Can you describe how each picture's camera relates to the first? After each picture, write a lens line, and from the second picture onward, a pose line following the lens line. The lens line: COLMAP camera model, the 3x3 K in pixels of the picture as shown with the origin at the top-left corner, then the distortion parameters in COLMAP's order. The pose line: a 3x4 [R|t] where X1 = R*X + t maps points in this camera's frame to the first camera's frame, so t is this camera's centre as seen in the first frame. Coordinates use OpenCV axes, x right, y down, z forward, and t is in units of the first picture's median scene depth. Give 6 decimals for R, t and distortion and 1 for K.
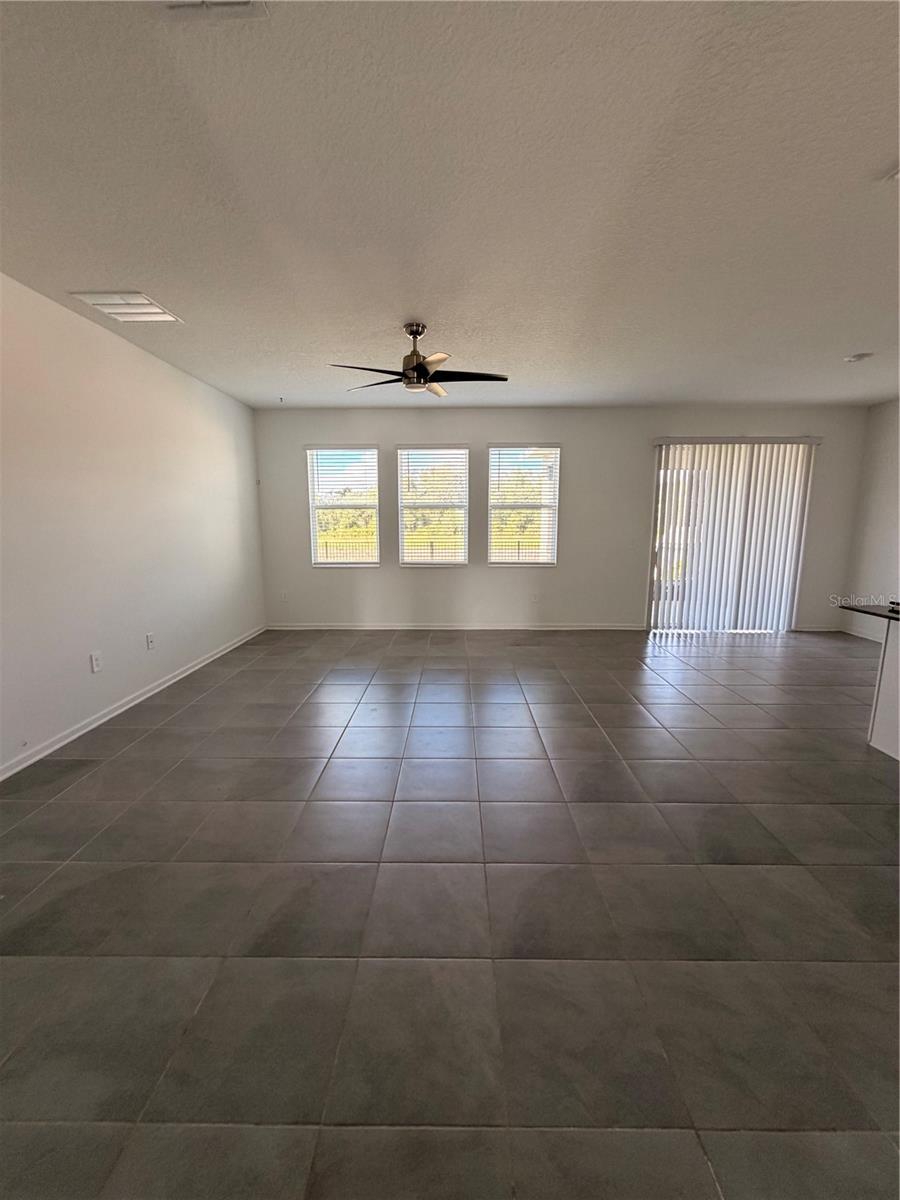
lens RADIAL K [[475.1, 0, 450.0], [0, 475.1, 600.0], [0, 0, 1]] dist [0.001232, -0.000001]
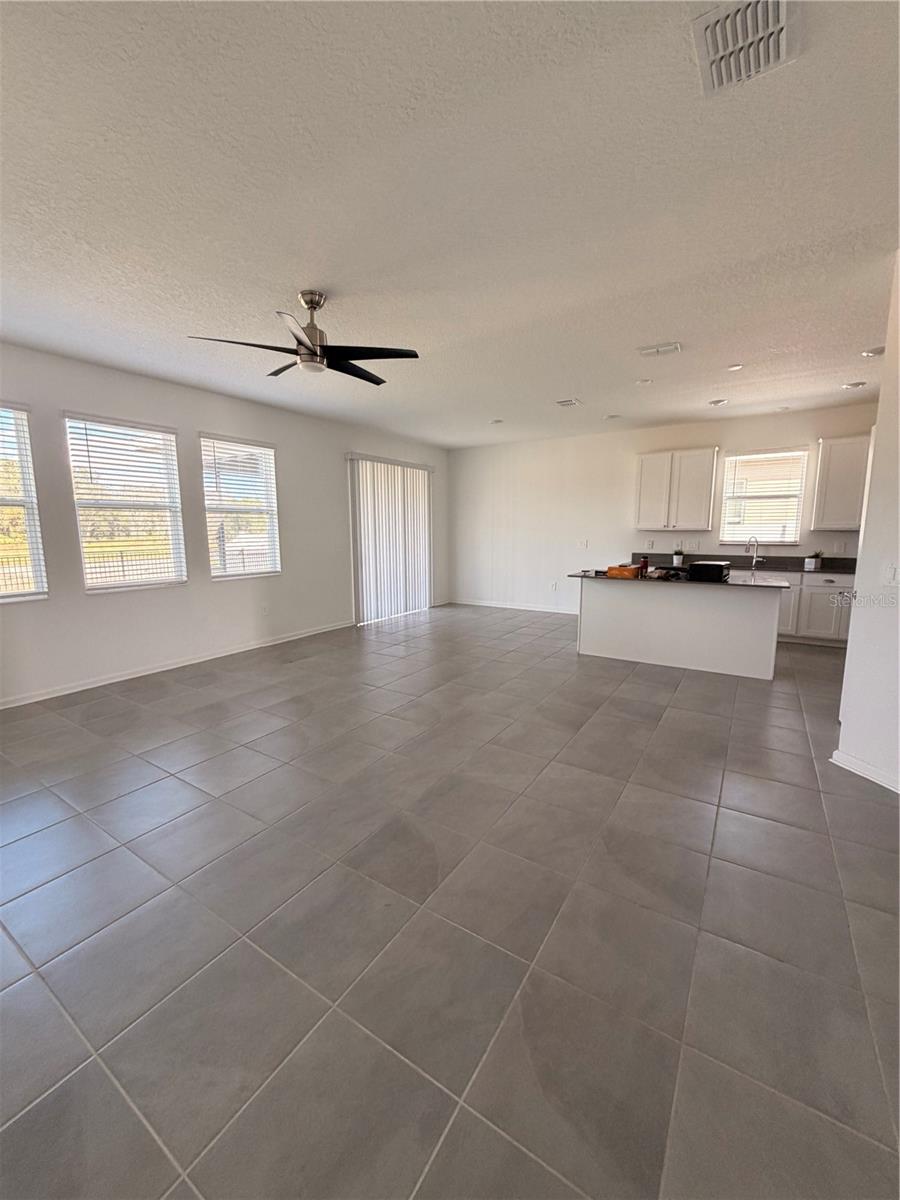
lens RADIAL K [[480.0, 0, 450.0], [0, 480.0, 600.0], [0, 0, 1]] dist [0.021260, 0.000064]
pose [[0.530928, -0.127936, 0.837704, -0.416156], [0.139140, 0.988283, 0.062747, -0.035012], [-0.835916, 0.083244, 0.542508, 0.209964]]
